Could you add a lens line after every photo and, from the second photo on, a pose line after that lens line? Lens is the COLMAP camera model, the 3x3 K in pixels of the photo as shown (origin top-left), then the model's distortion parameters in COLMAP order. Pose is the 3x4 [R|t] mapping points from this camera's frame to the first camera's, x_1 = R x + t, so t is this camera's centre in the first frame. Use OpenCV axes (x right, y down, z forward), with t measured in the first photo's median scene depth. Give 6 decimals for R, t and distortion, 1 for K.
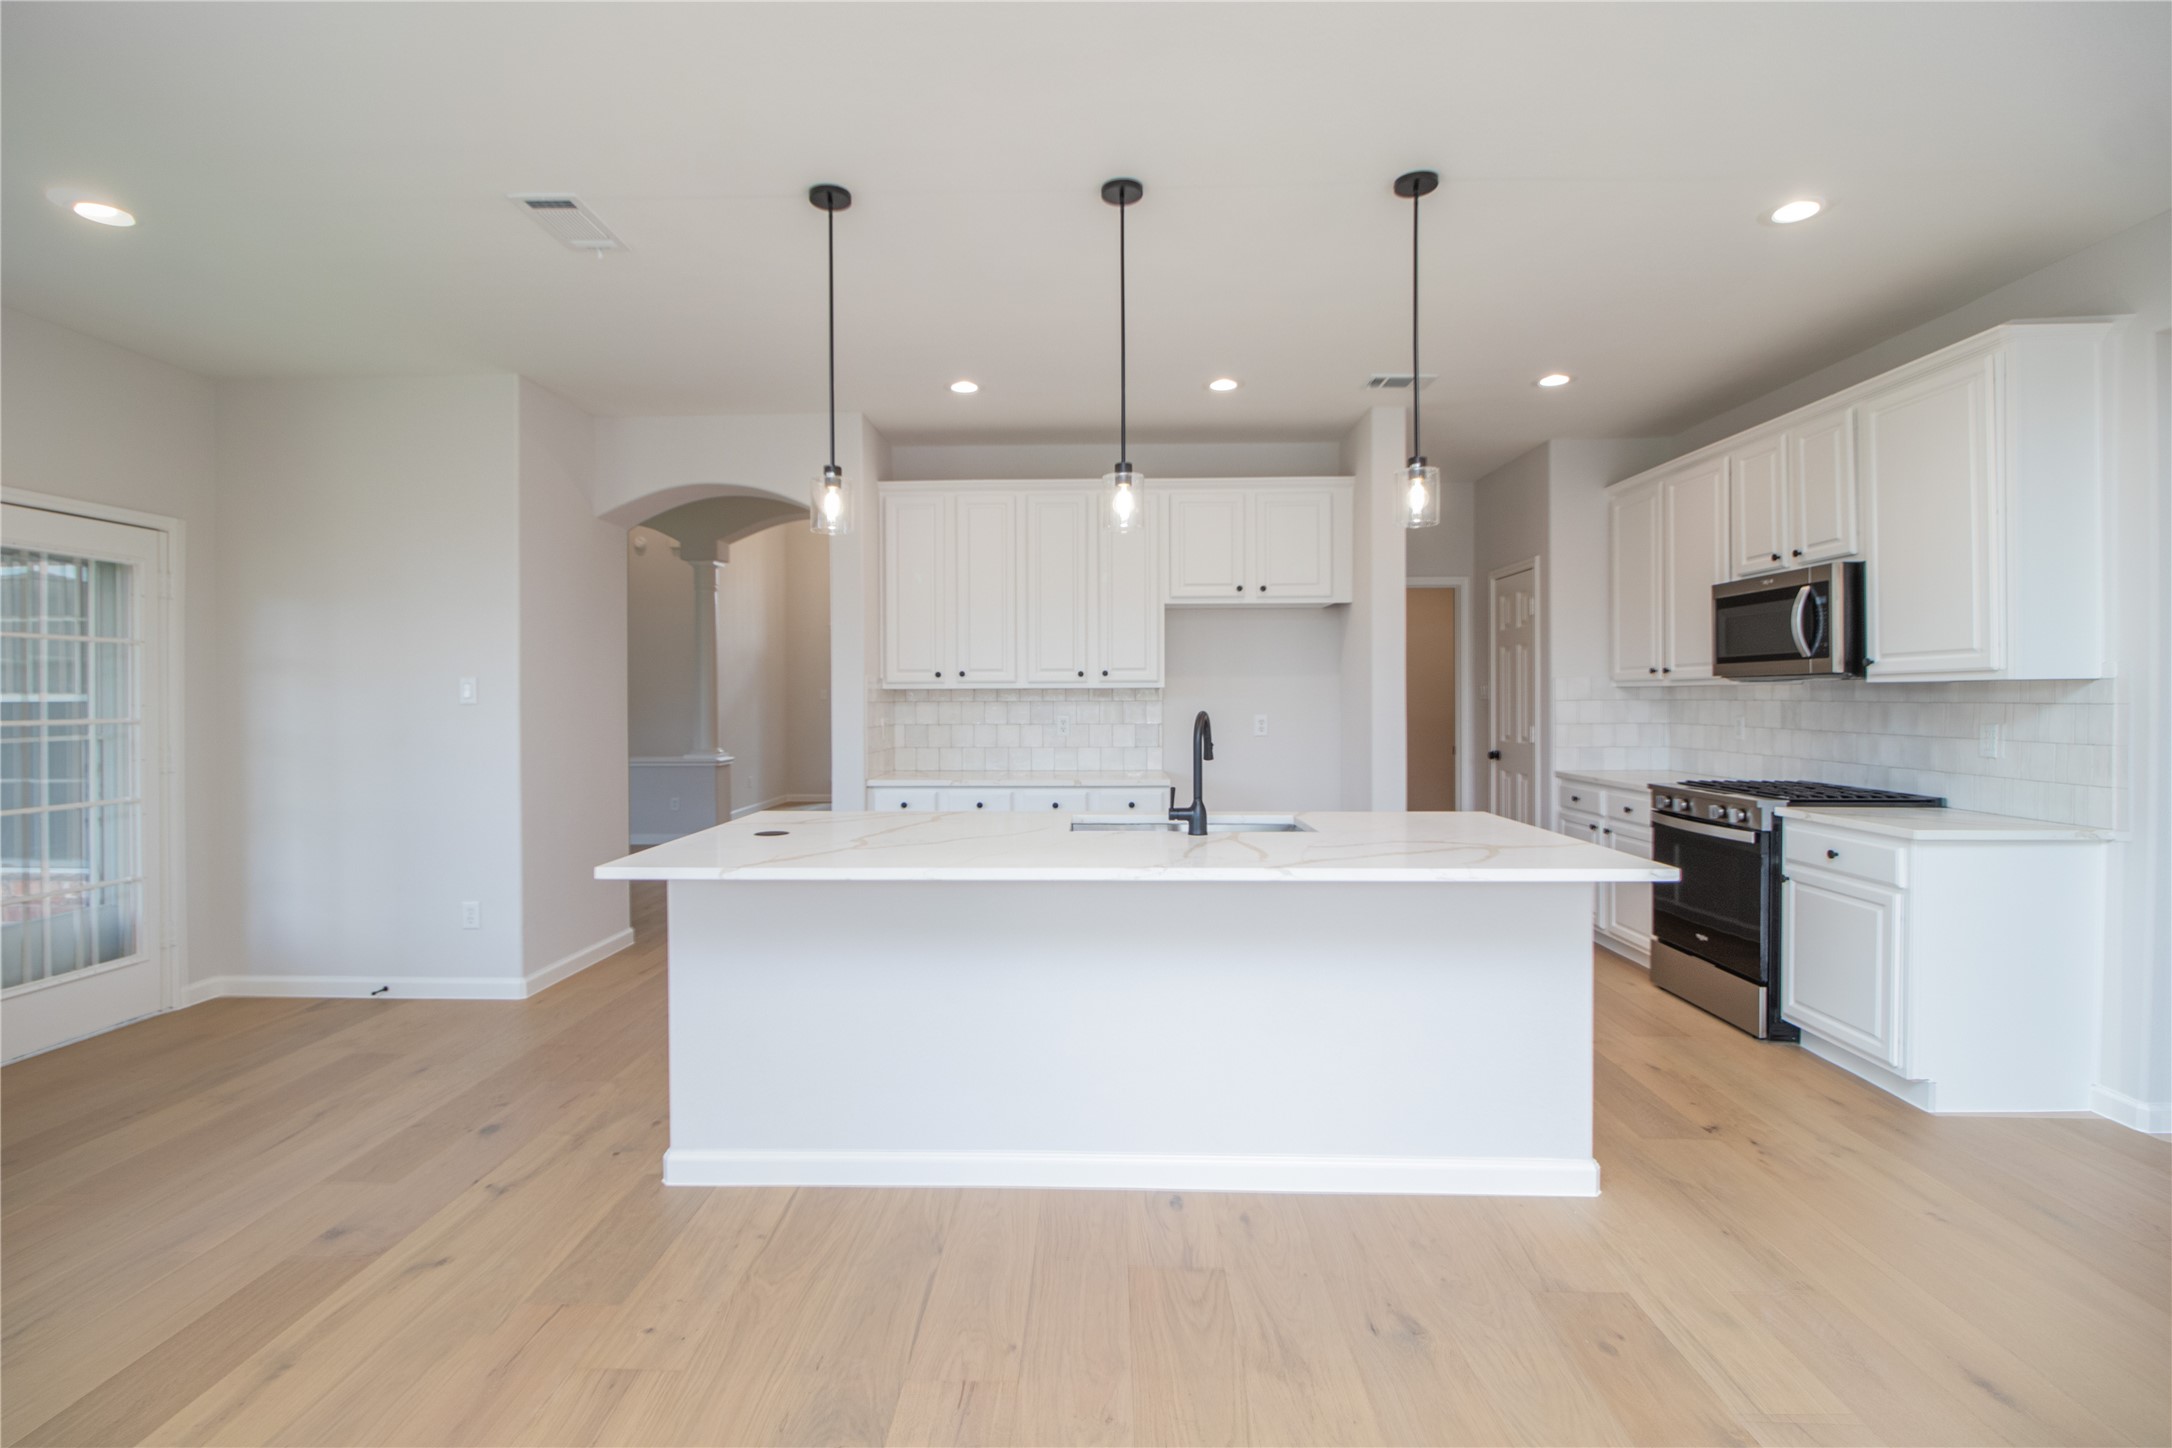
lens RADIAL K [[985.0, 0, 1087.8], [0, 985.0, 711.9], [0, 0, 1]] dist [-0.000420, -0.000184]
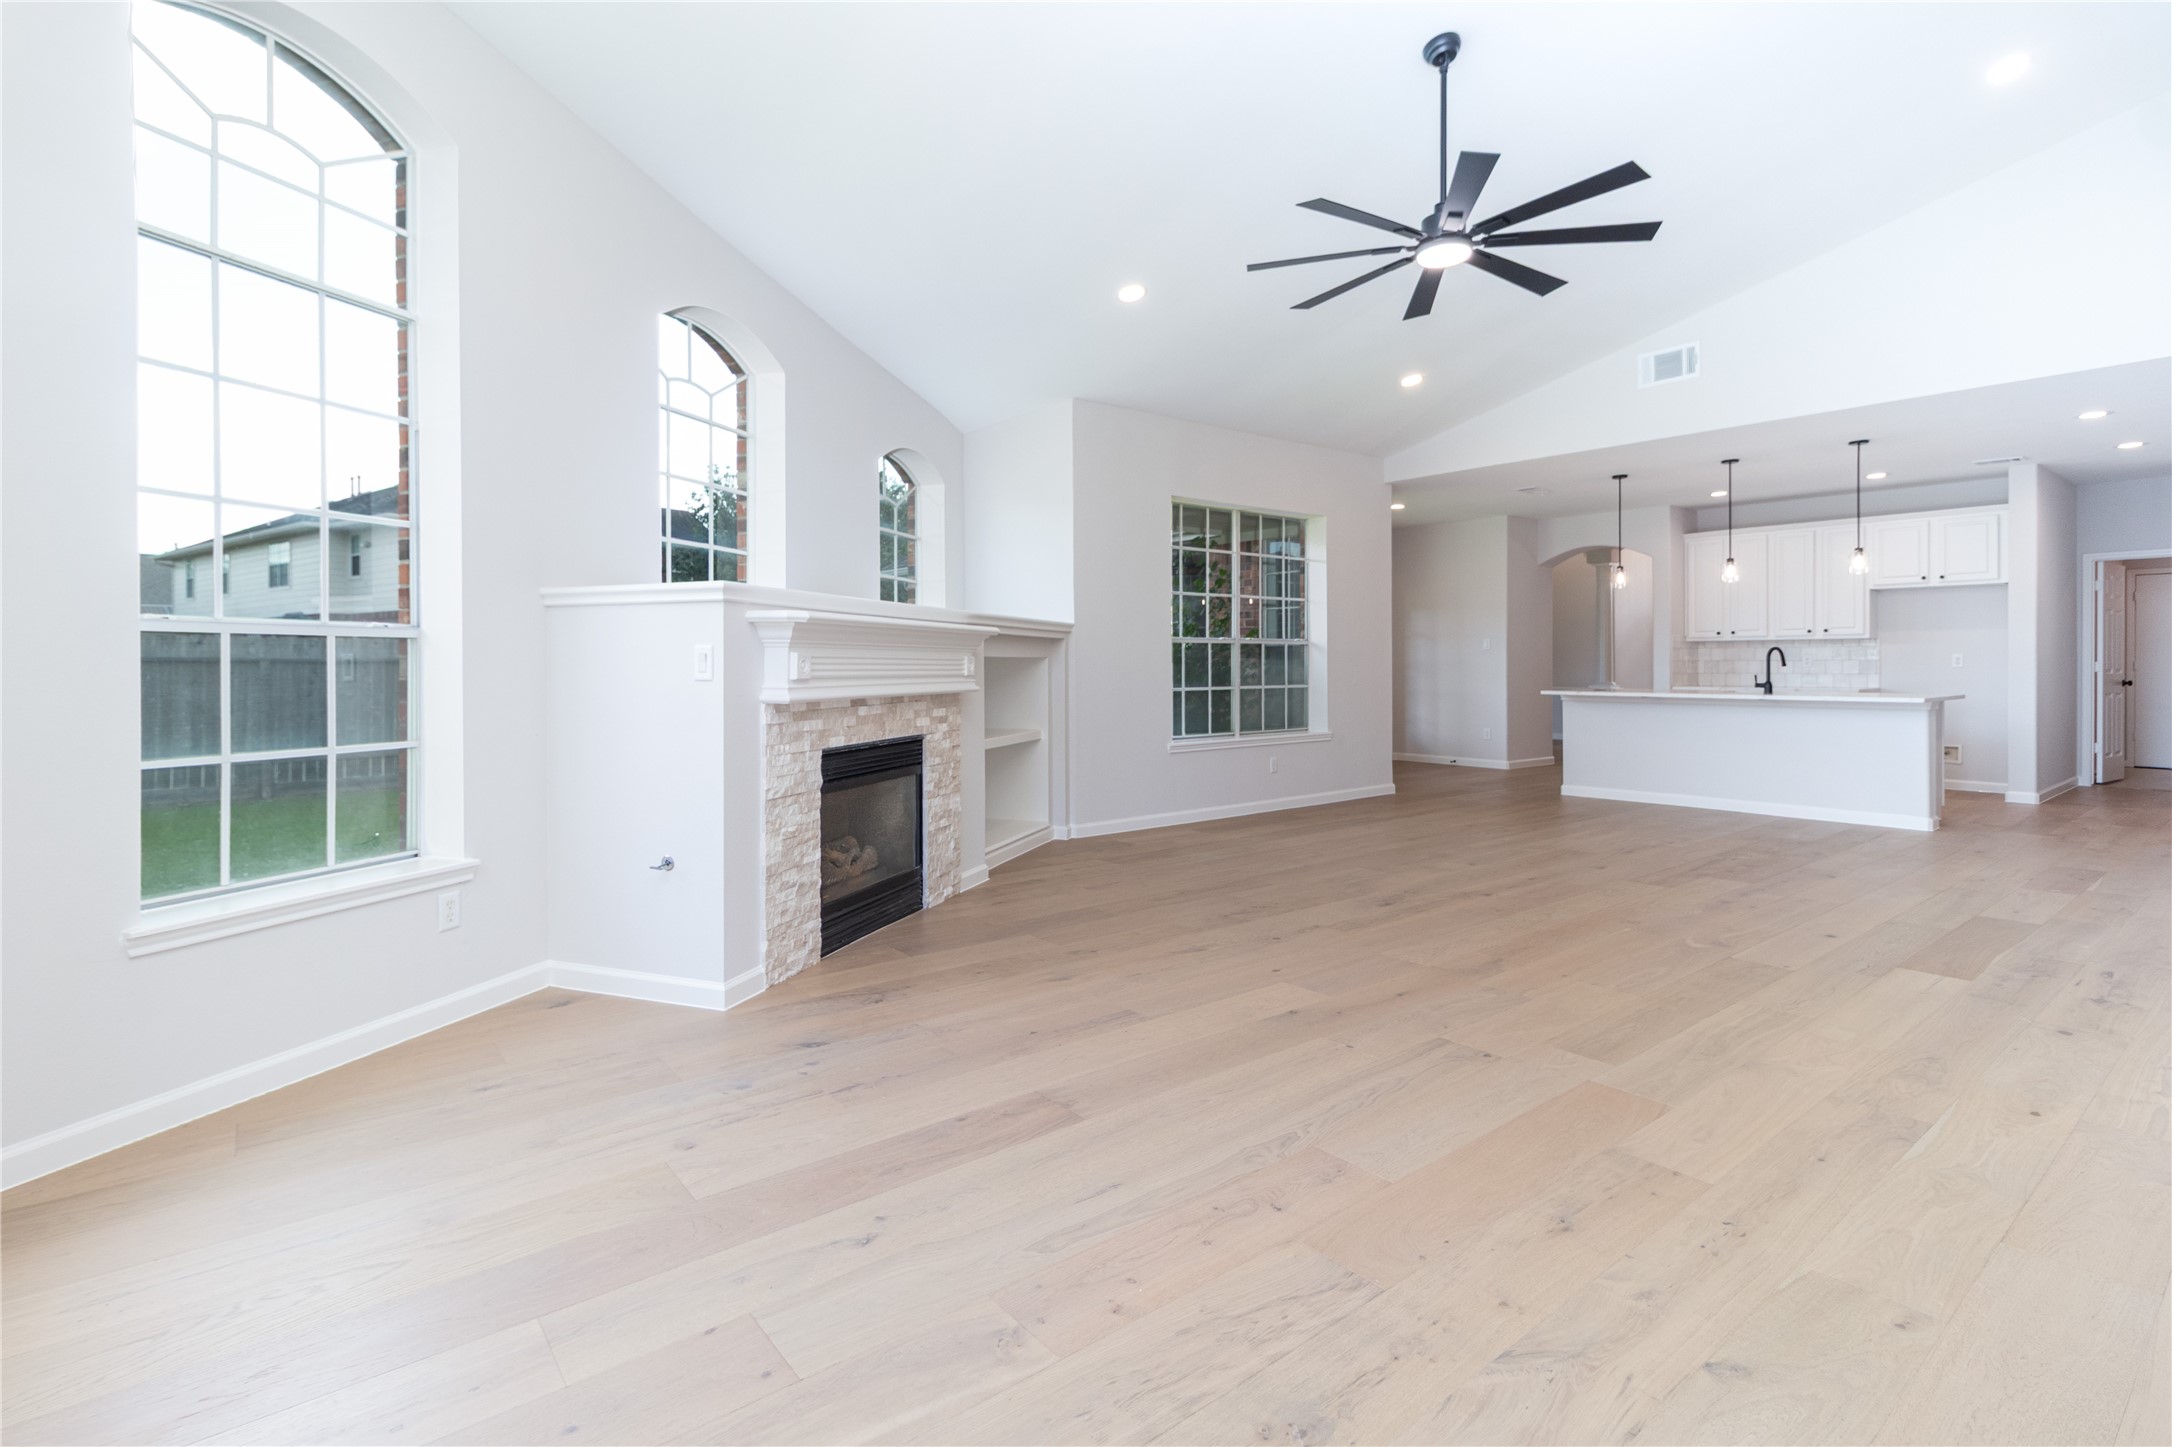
lens RADIAL K [[1025.5, 0, 1082.8], [0, 1025.5, 668.1], [0, 0, 1]] dist [0.000501, -0.000179]
pose [[0.648936, 0.005940, -0.760820, 0.549471], [-0.010122, 0.999948, -0.000826, 0.042508], [0.760776, 0.008237, 0.648962, -1.179444]]
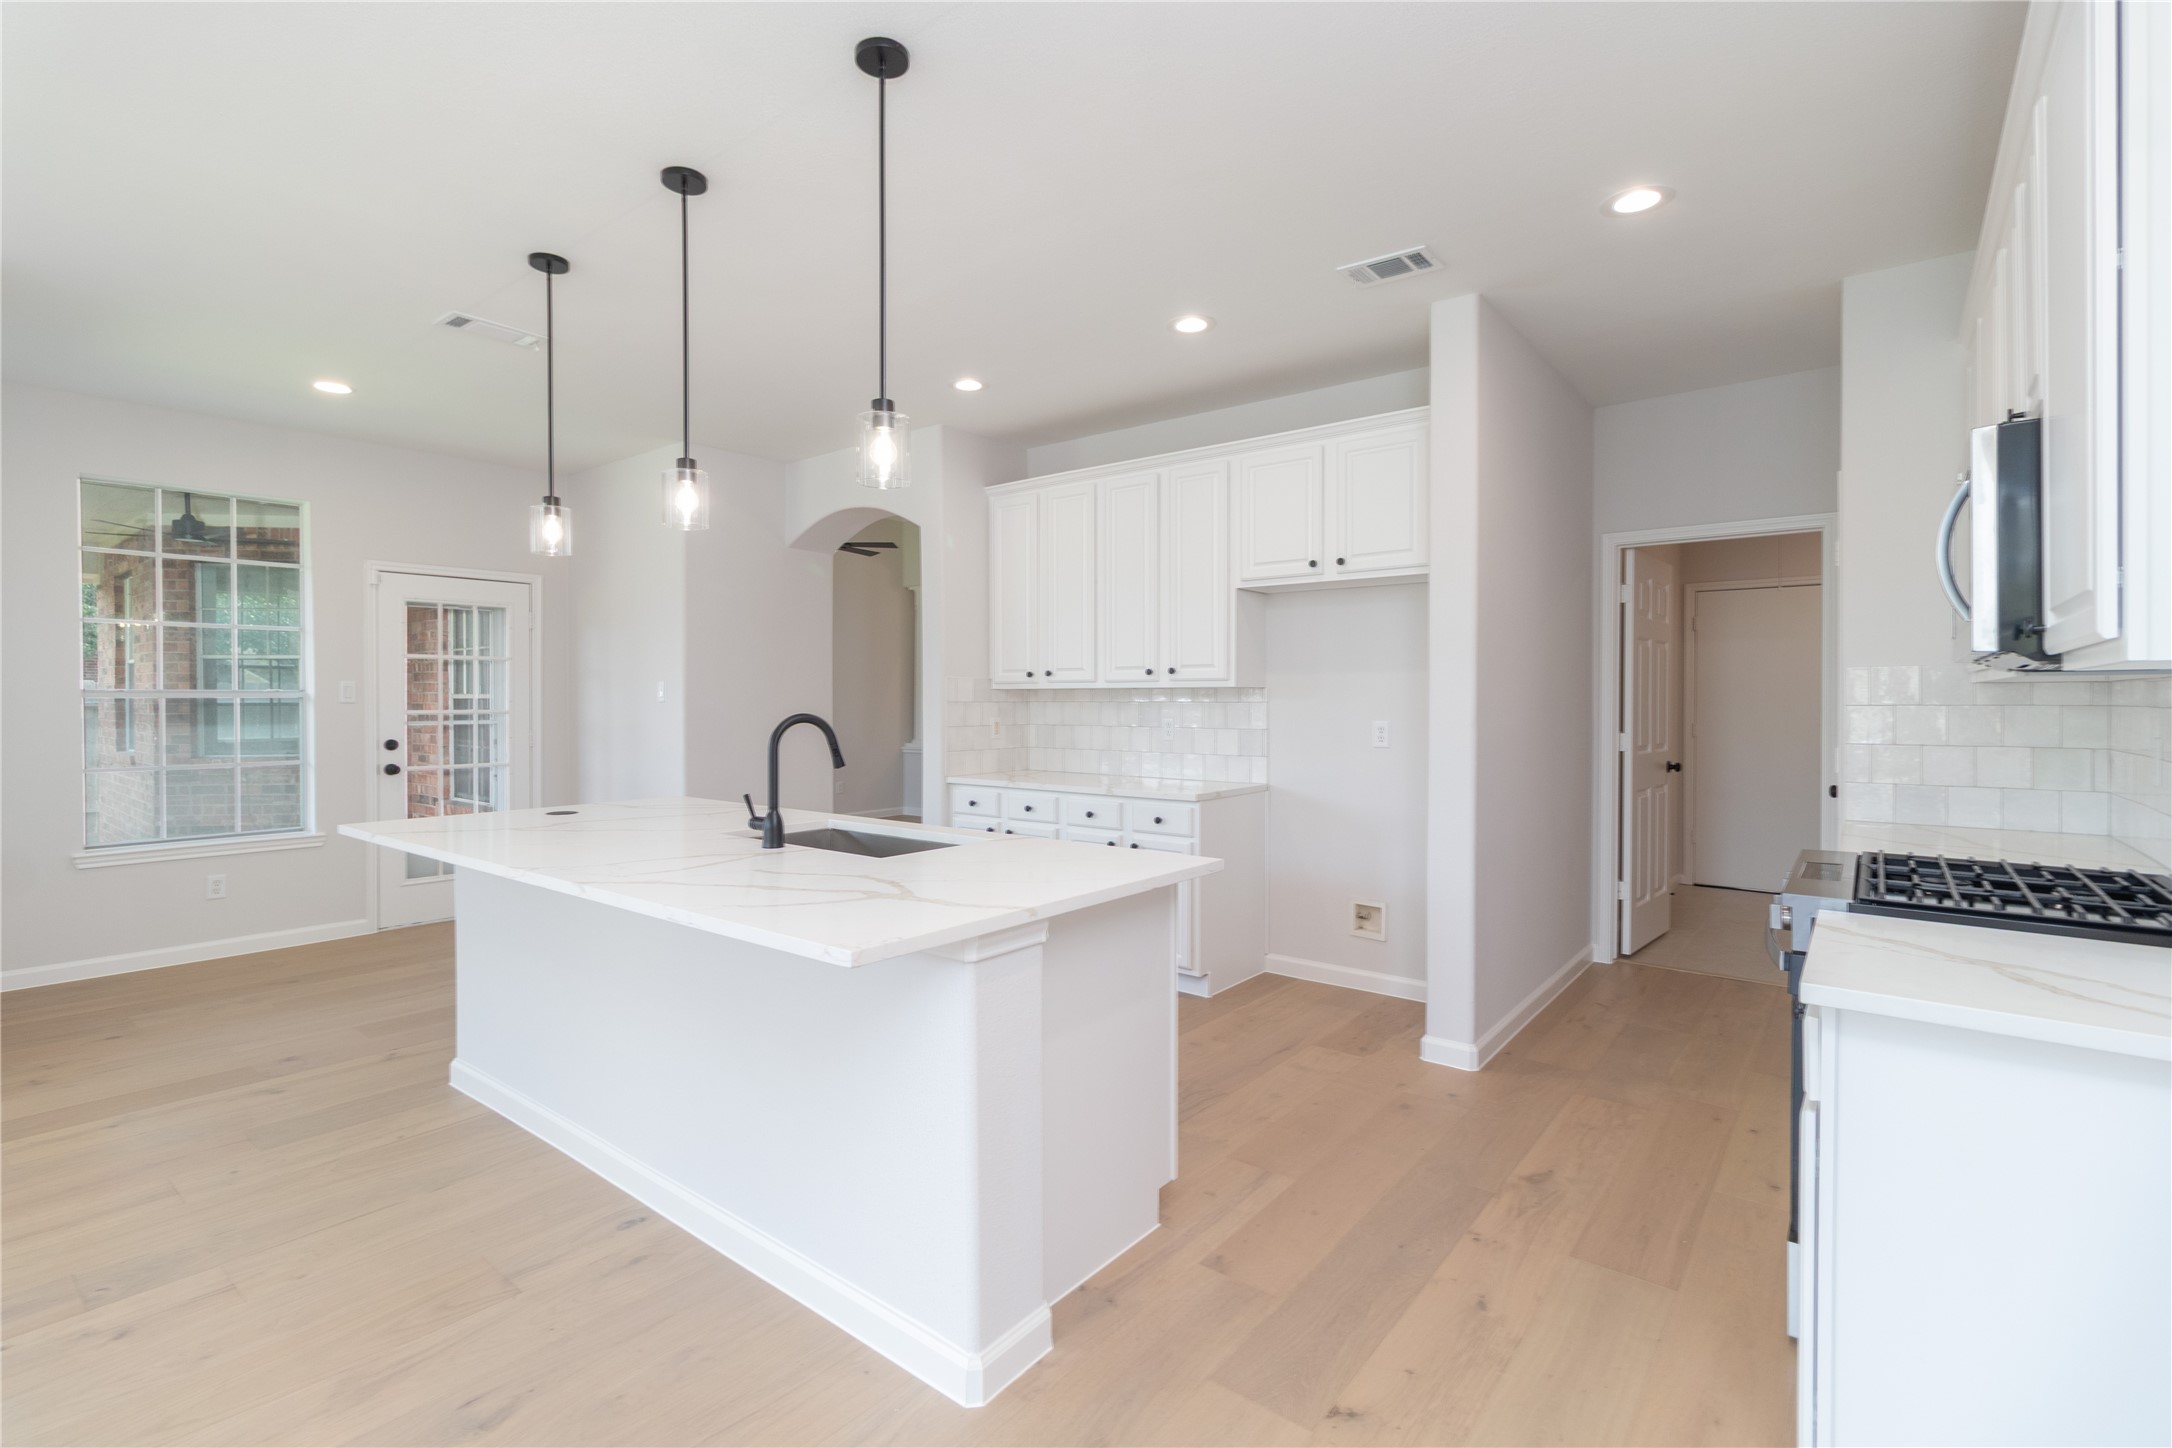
lens RADIAL K [[998.3, 0, 1087.0], [0, 998.3, 707.8], [0, 0, 1]] dist [0.000462, 0.000076]
pose [[0.800722, 0.009836, -0.598955, 0.497321], [-0.011445, 0.999934, 0.001120, -0.005941], [0.598927, 0.005958, 0.800782, 0.233879]]
